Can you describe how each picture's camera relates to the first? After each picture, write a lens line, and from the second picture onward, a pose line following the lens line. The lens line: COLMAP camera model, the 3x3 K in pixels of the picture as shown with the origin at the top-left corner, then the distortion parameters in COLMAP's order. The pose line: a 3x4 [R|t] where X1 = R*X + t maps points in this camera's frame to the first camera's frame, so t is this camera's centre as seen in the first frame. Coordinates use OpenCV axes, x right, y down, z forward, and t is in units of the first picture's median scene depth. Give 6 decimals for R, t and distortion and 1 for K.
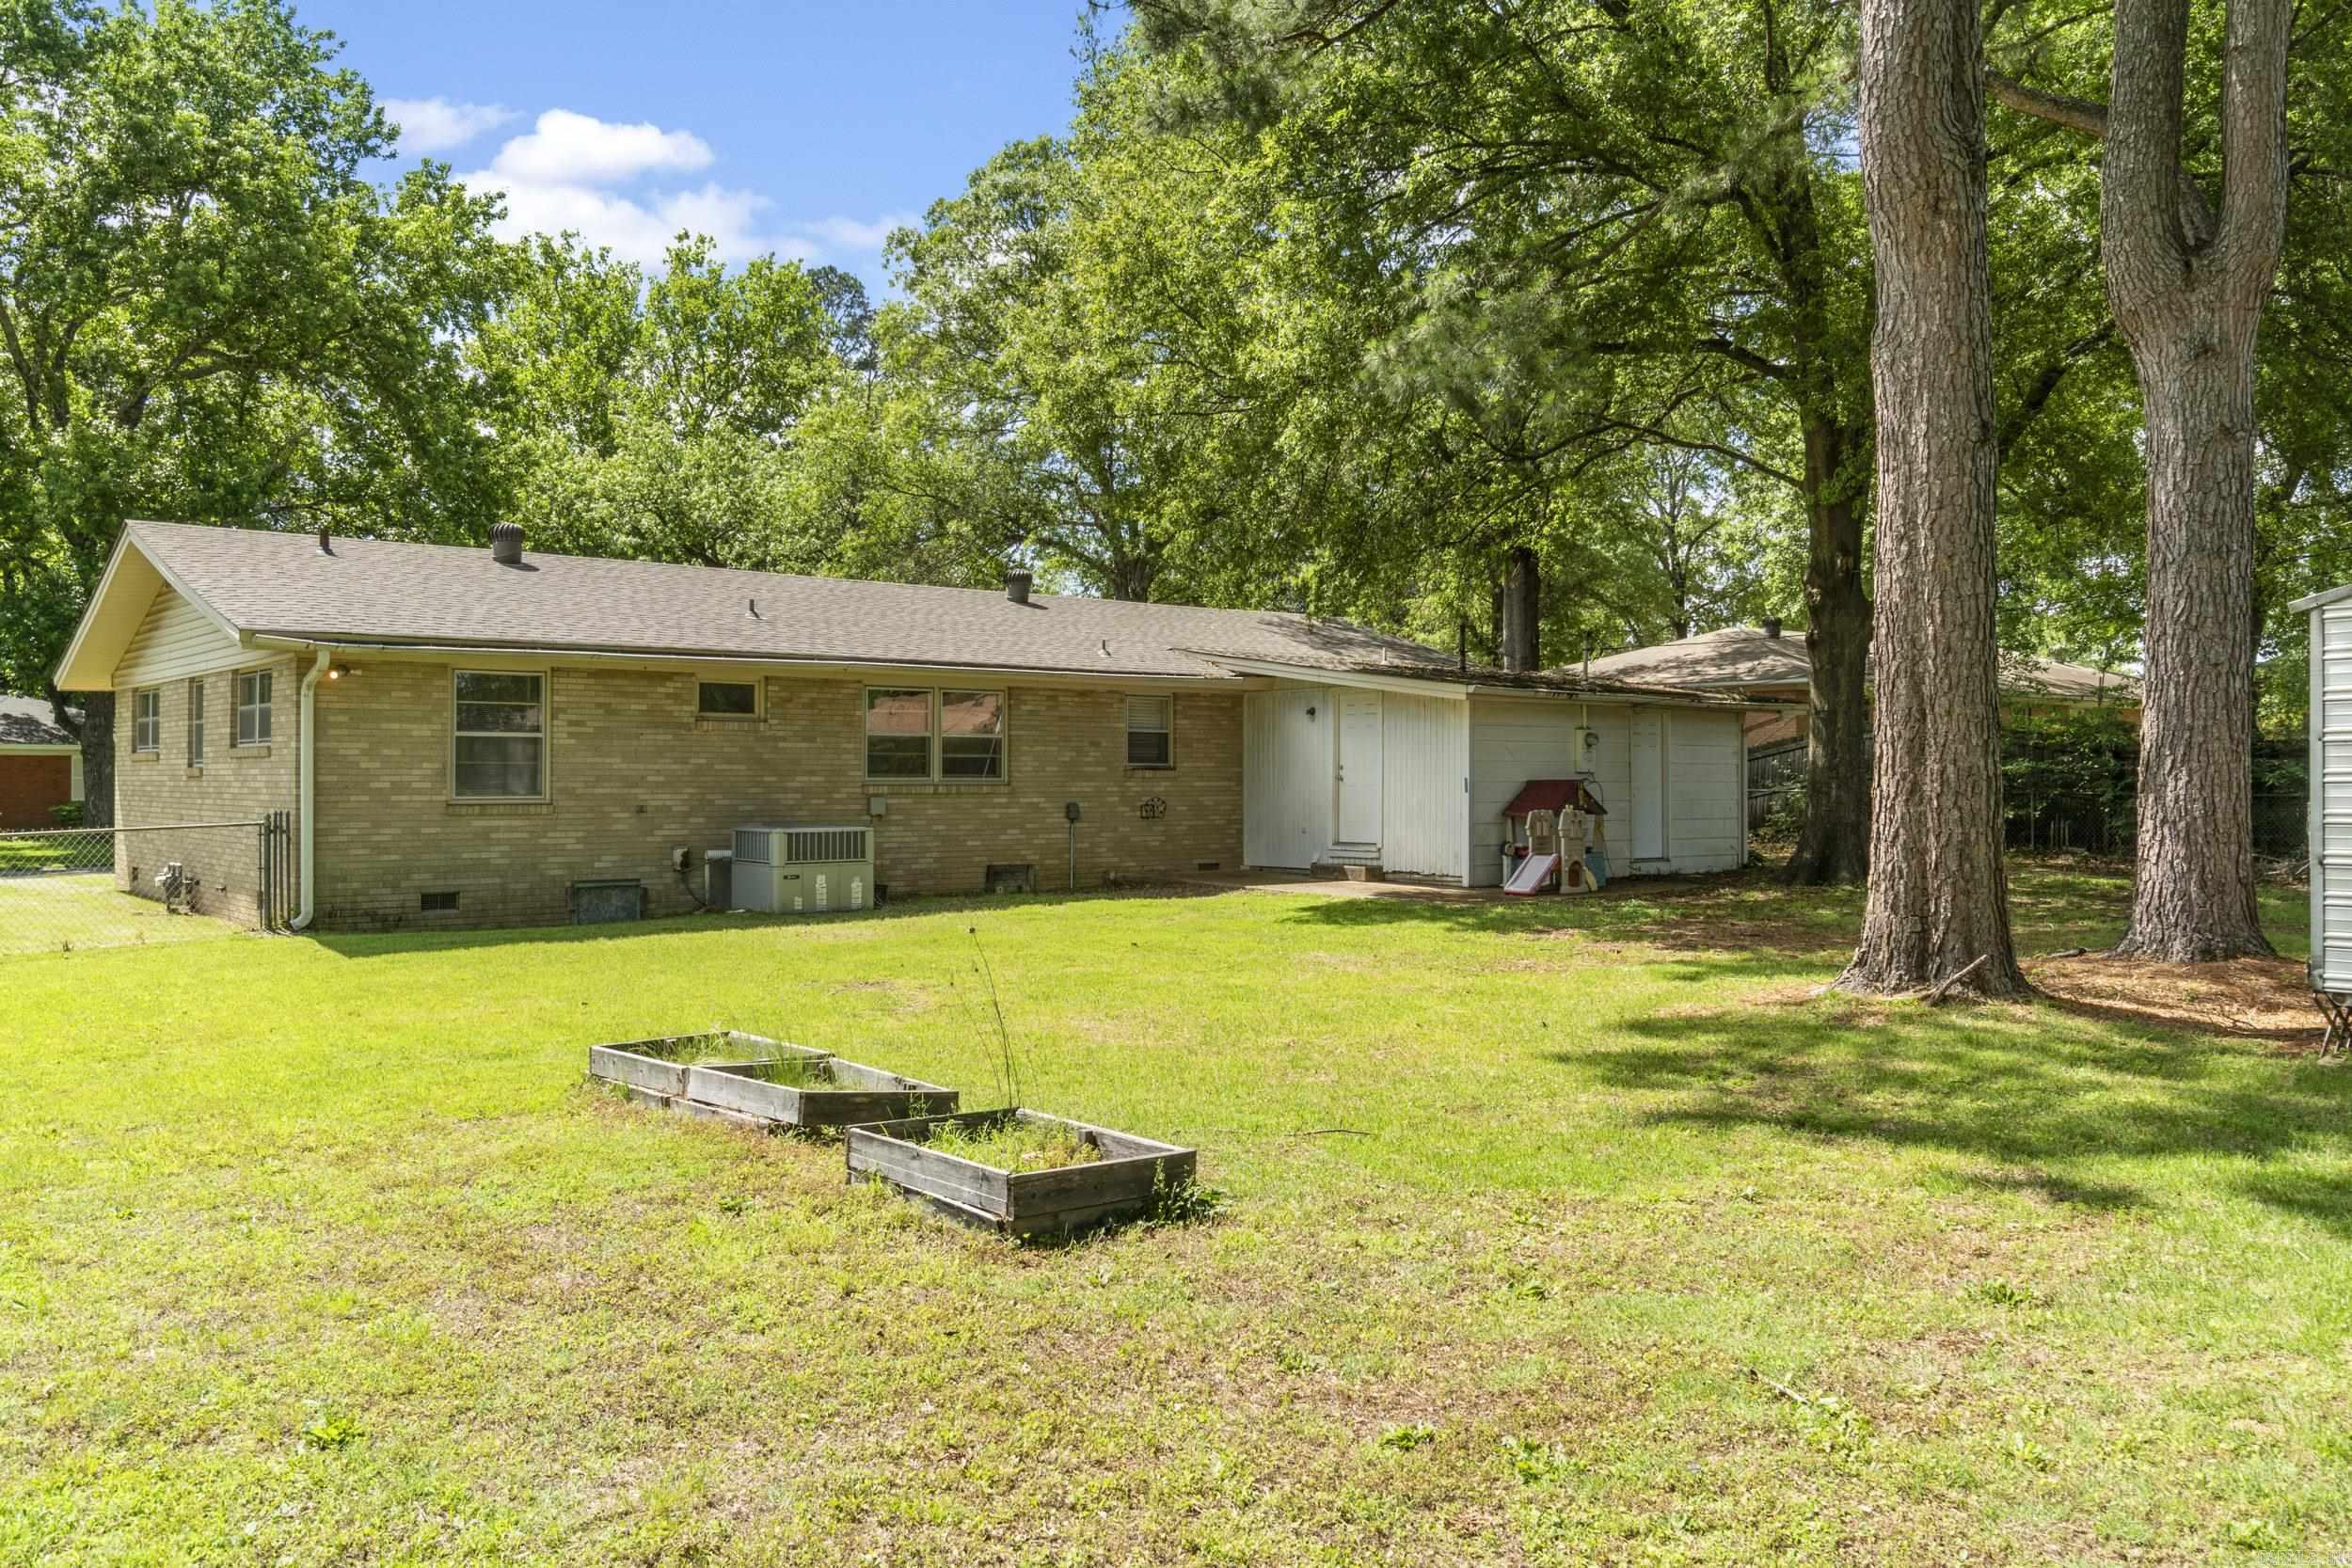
lens RADIAL K [[1834.8, 0, 1176.0], [0, 1834.8, 784.0], [0, 0, 1]] dist [0.005090, 0.000591]
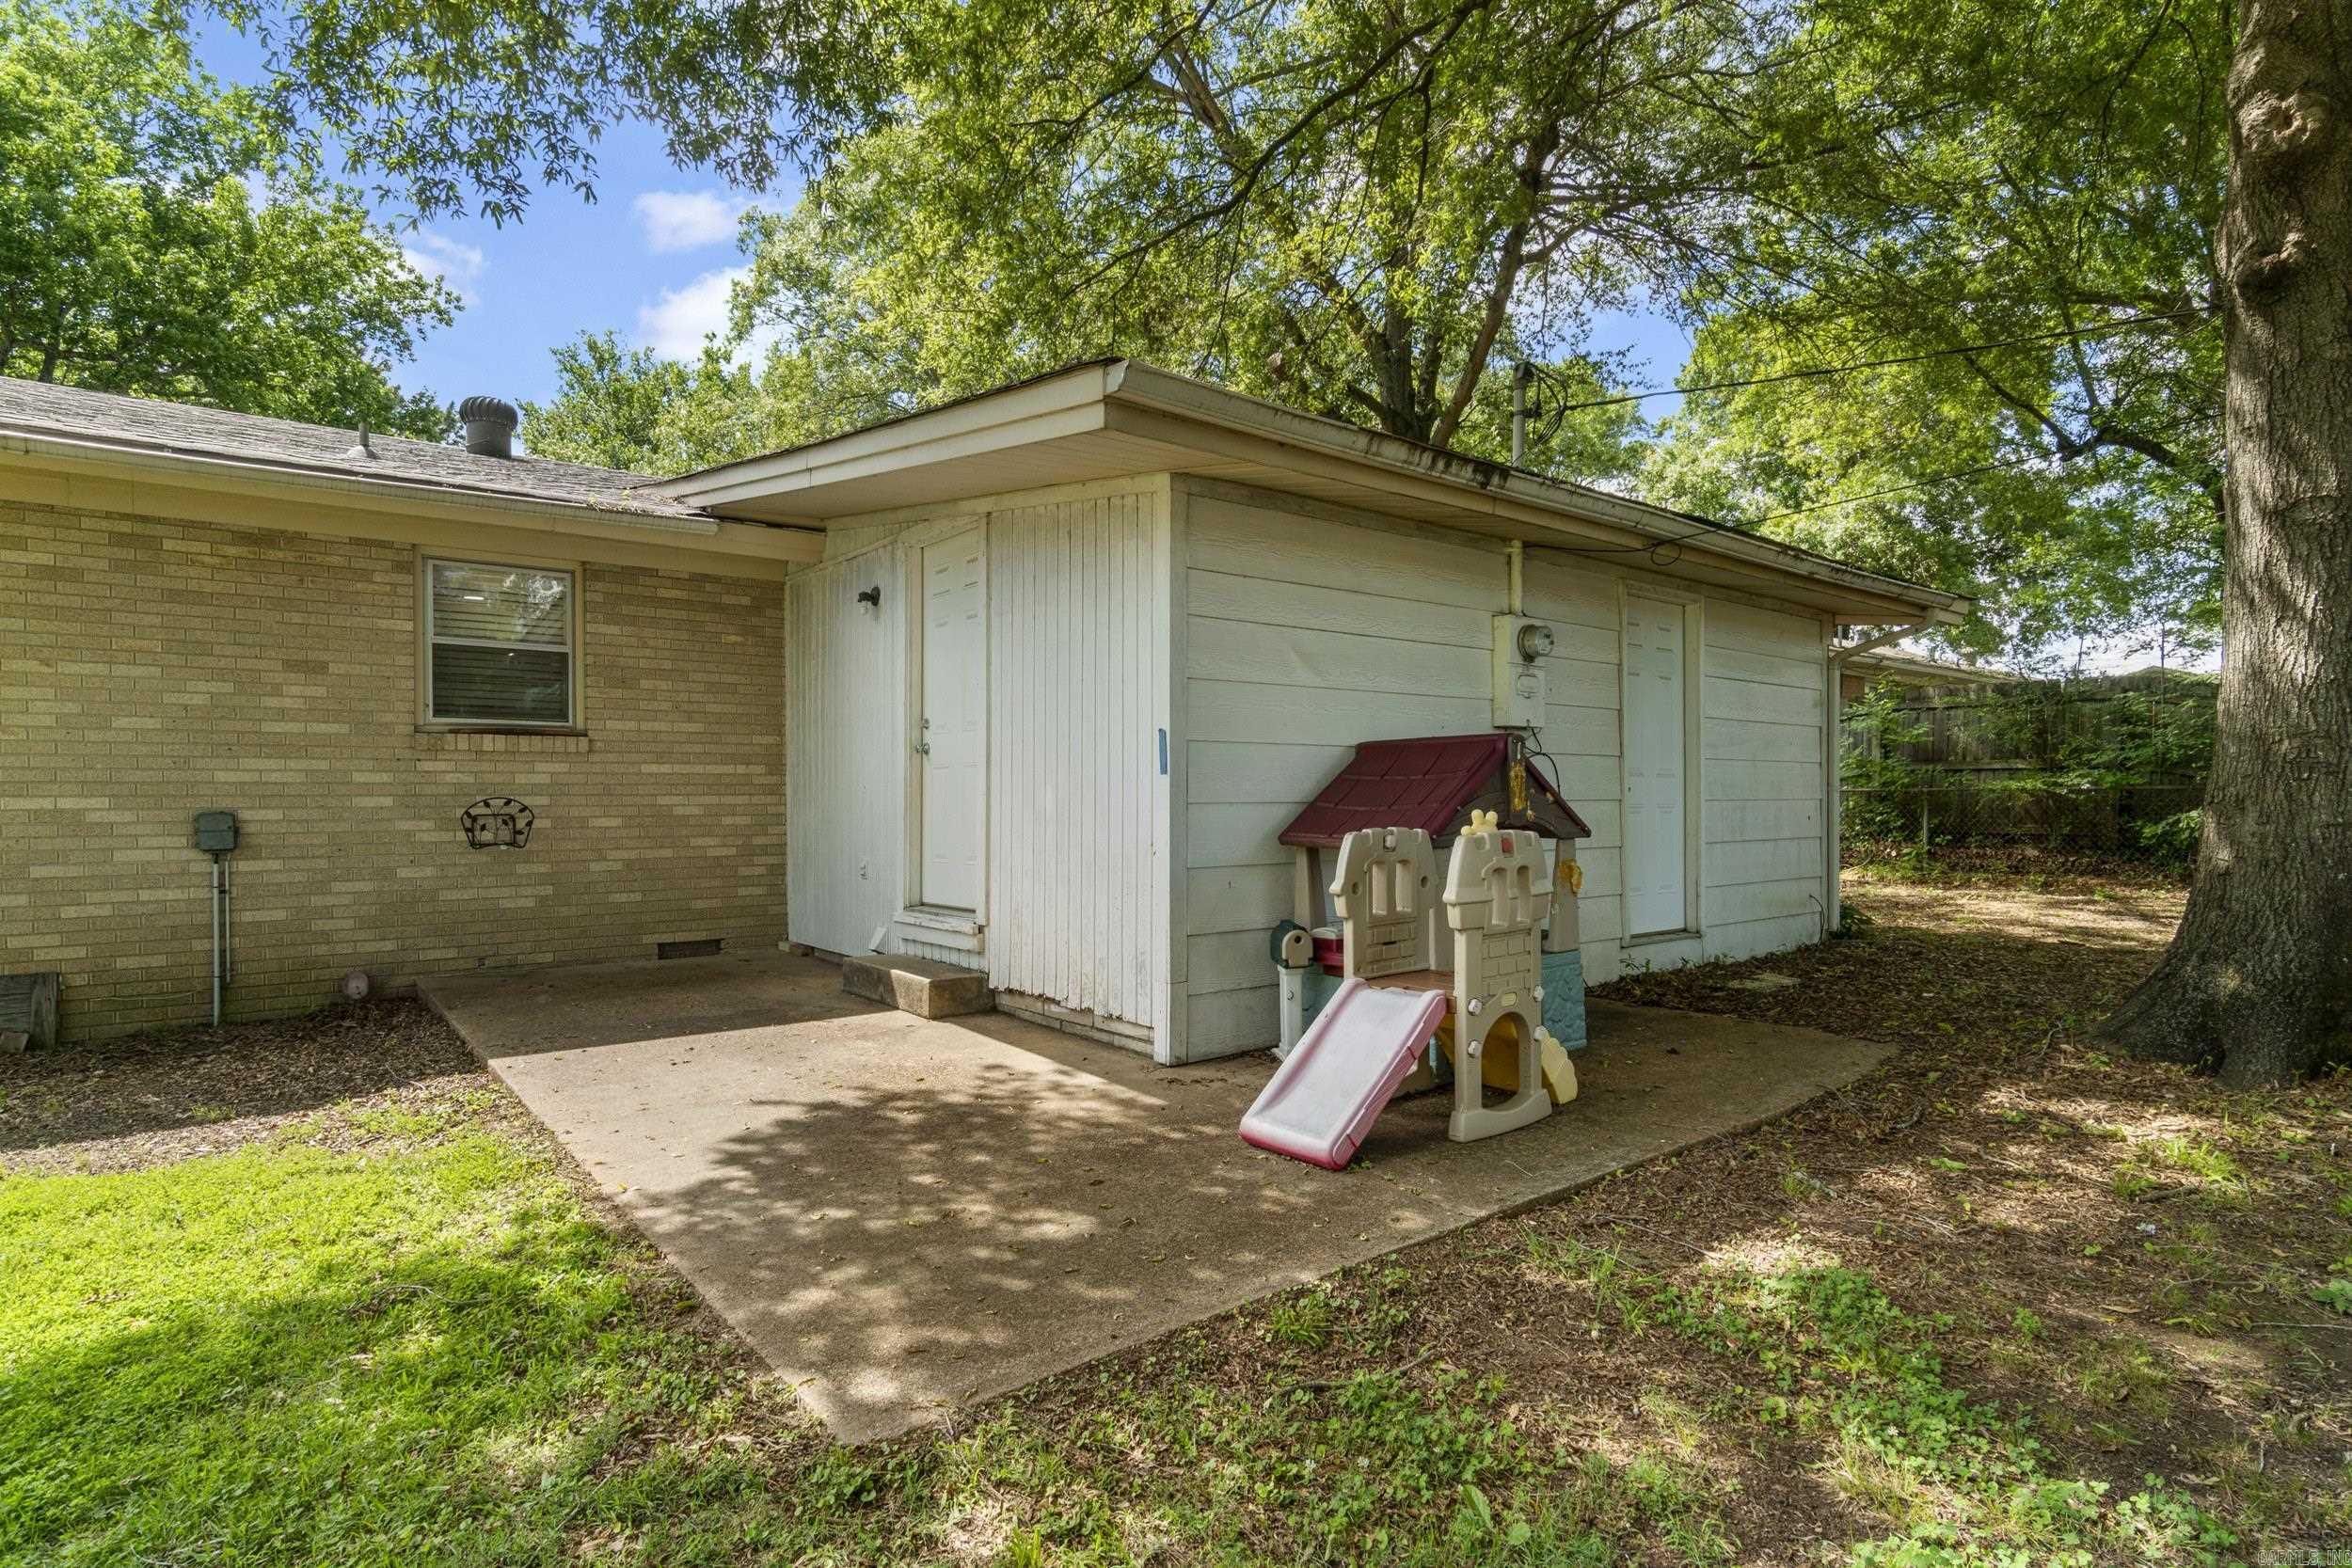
lens RADIAL K [[1194.3, 0, 1176.0], [0, 1194.3, 784.0], [0, 0, 1]] dist [-0.002309, -0.000164]
pose [[0.999502, -0.003781, -0.031329, 0.163893], [0.003275, 0.999864, -0.016179, 0.009686], [0.031386, 0.016068, 0.999378, 0.771865]]
